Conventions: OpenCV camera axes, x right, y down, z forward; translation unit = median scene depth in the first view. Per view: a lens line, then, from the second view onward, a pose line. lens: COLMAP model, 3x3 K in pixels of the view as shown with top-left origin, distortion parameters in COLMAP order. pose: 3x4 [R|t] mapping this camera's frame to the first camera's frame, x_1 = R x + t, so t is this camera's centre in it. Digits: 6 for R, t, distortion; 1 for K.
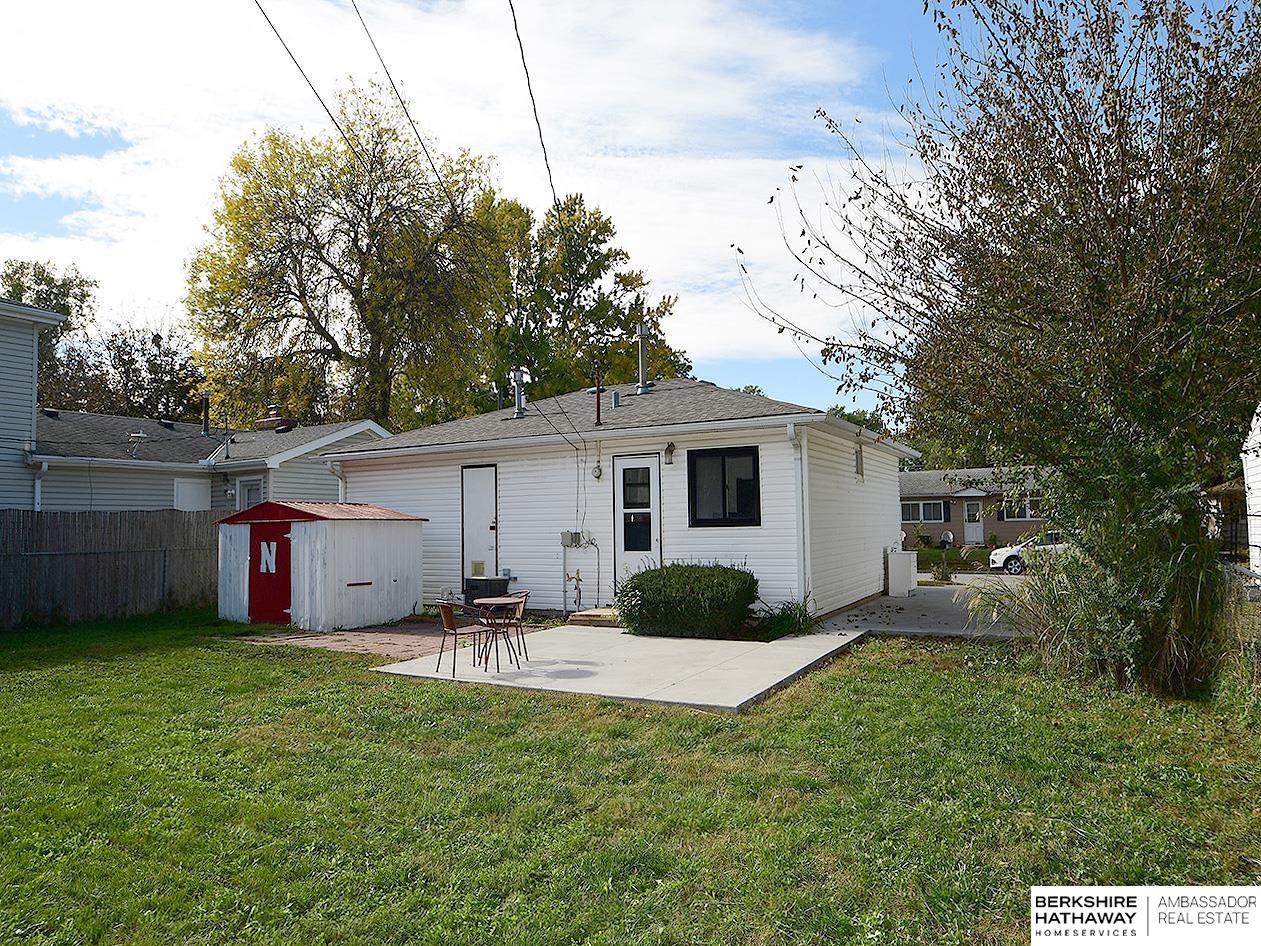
lens RADIAL K [[826.1, 0, 630.5], [0, 826.1, 473.0], [0, 0, 1]] dist [-0.045670, -0.000901]
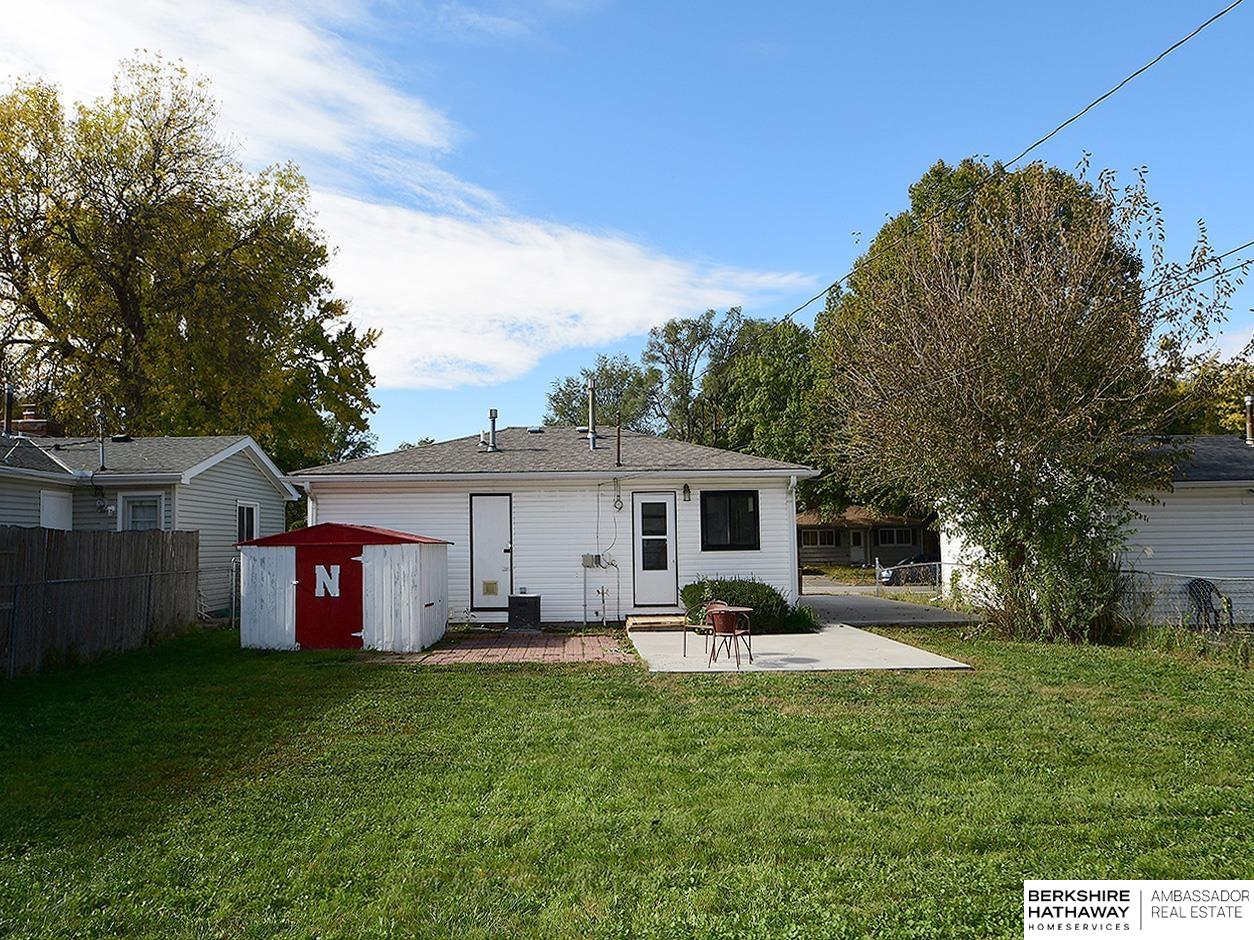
lens RADIAL K [[753.9, 0, 627.0], [0, 753.9, 470.0], [0, 0, 1]] dist [-0.022180, -0.000251]
pose [[0.860042, 0.056964, 0.507033, -0.588085], [-0.036309, 0.998062, -0.050542, 0.003363], [-0.508930, 0.025058, 0.860443, 0.043590]]
